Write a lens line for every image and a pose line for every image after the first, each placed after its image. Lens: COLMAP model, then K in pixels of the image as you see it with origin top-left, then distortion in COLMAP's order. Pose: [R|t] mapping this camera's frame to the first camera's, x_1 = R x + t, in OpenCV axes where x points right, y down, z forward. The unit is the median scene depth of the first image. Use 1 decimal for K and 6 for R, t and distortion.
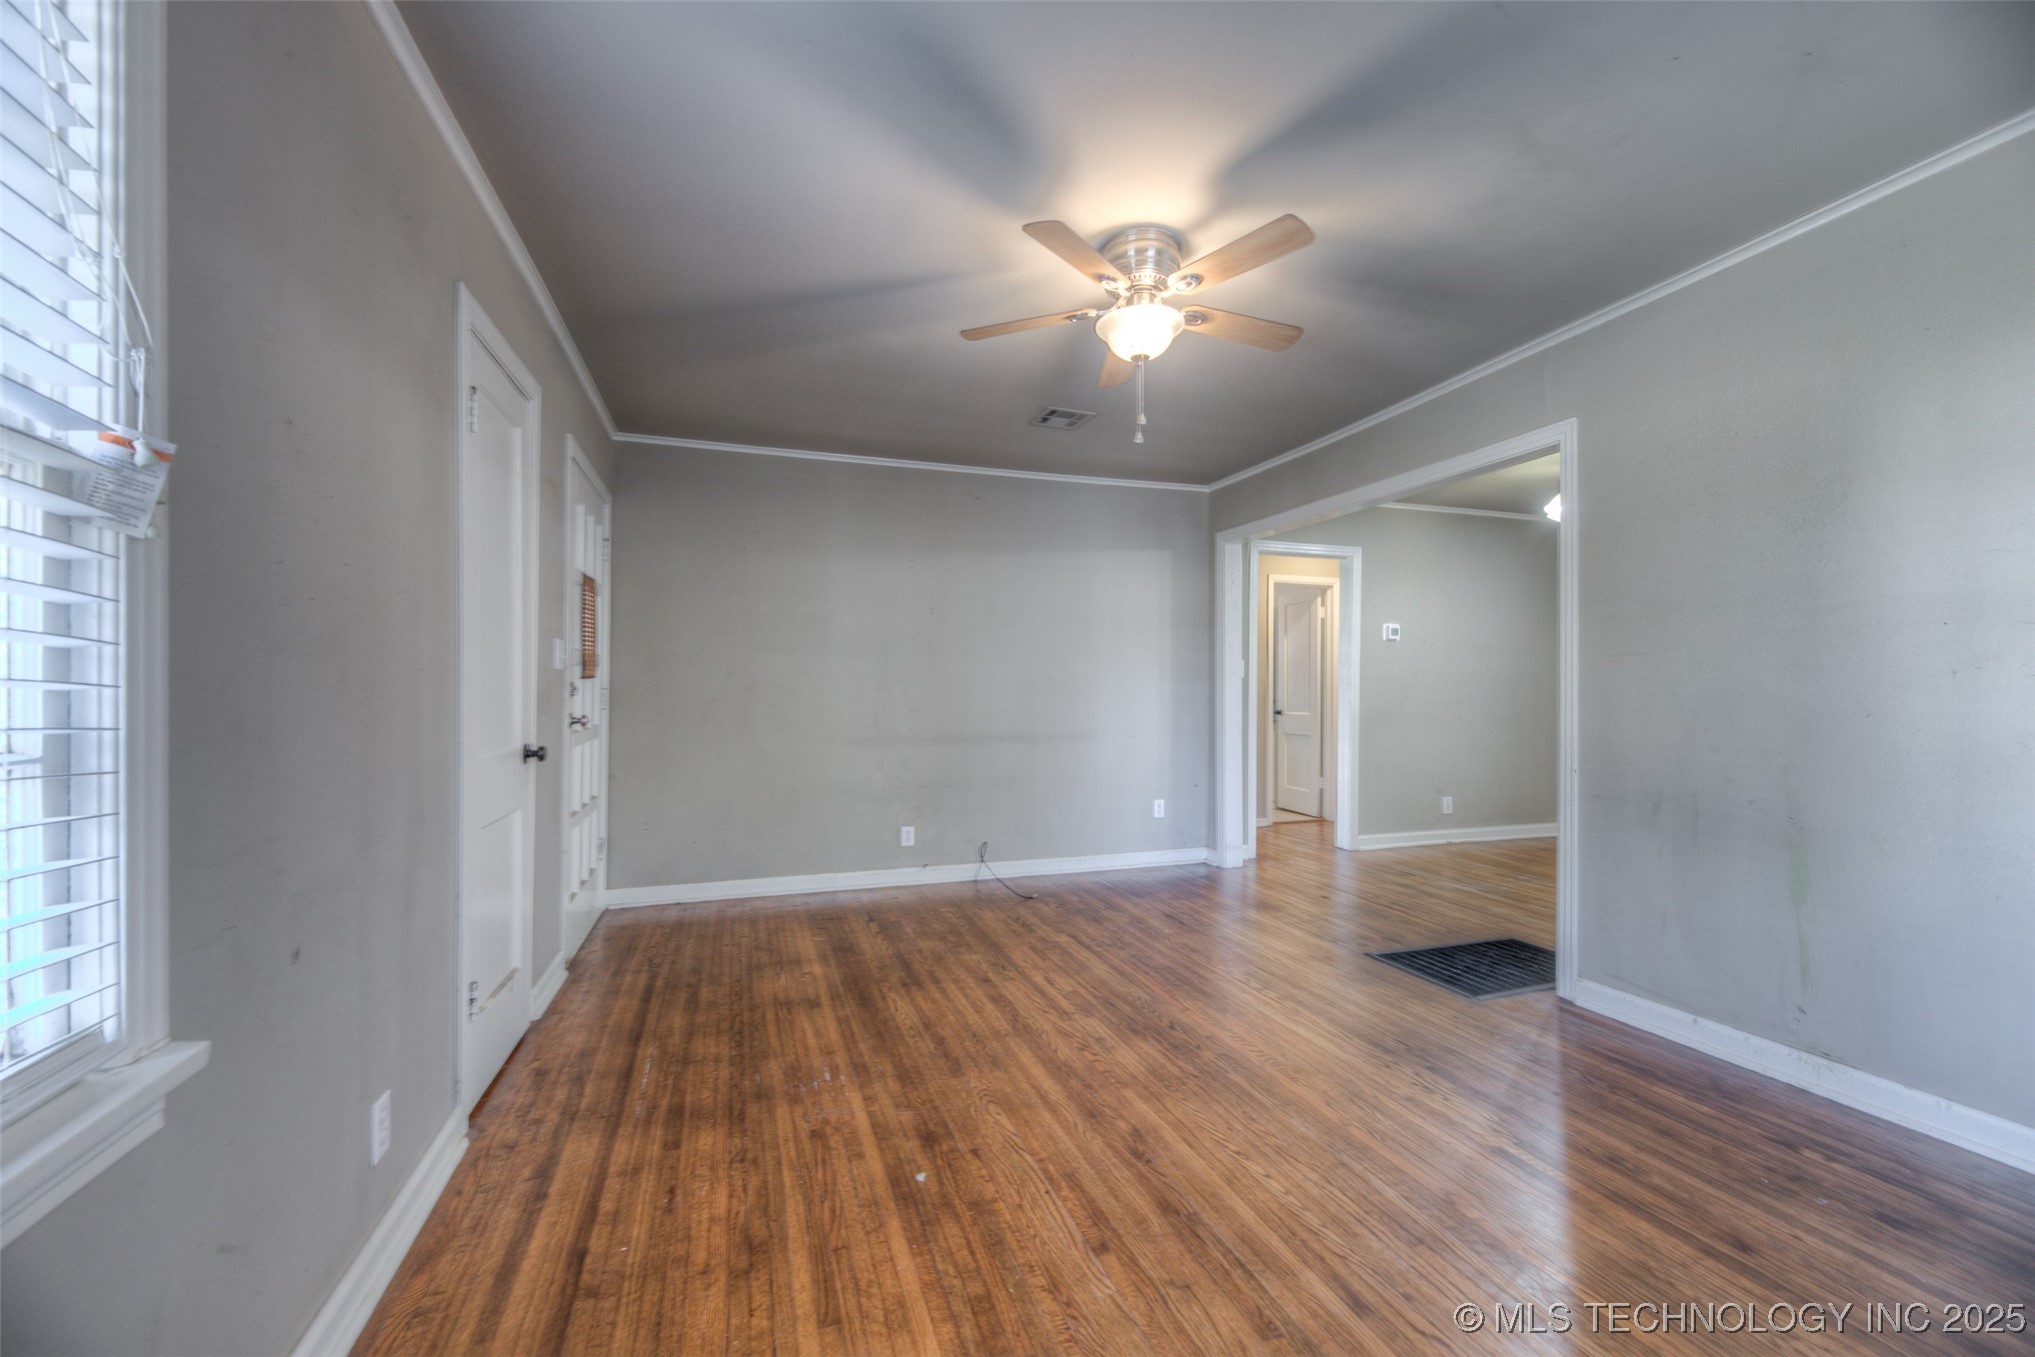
lens RADIAL K [[819.0, 0, 1009.9], [0, 819.0, 682.4], [0, 0, 1]] dist [0.007140, -0.001781]
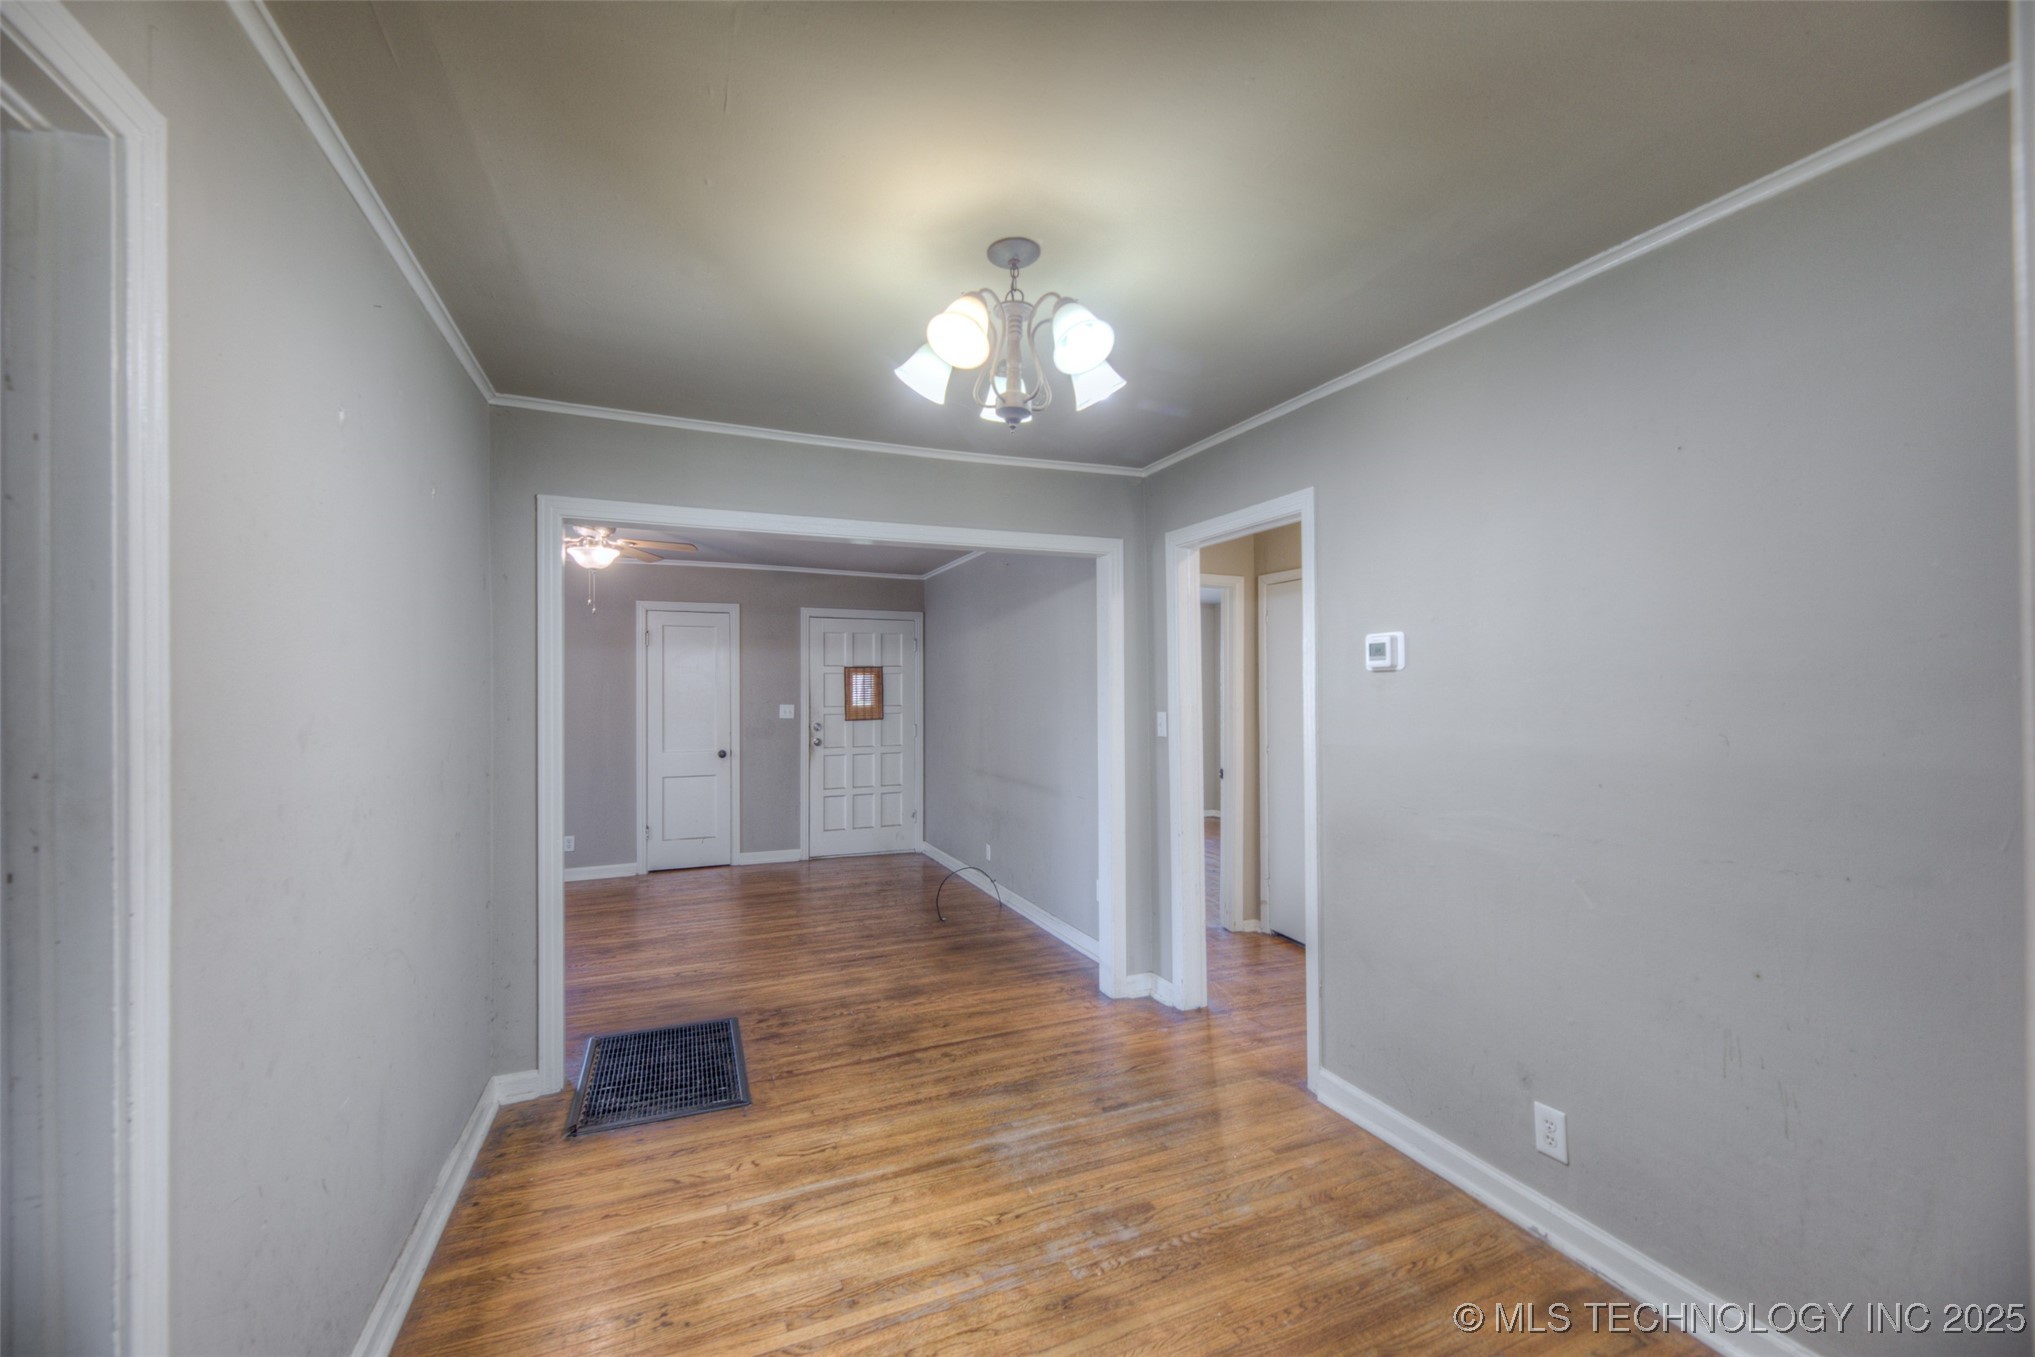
lens RADIAL K [[819.0, 0, 1018.9], [0, 819.0, 687.4], [0, 0, 1]] dist [0.007140, -0.001781]
pose [[0.093085, -0.003687, -0.995651, 1.323732], [0.006024, 0.999977, -0.003140, -0.062137], [0.995640, -0.005706, 0.093105, 1.133684]]
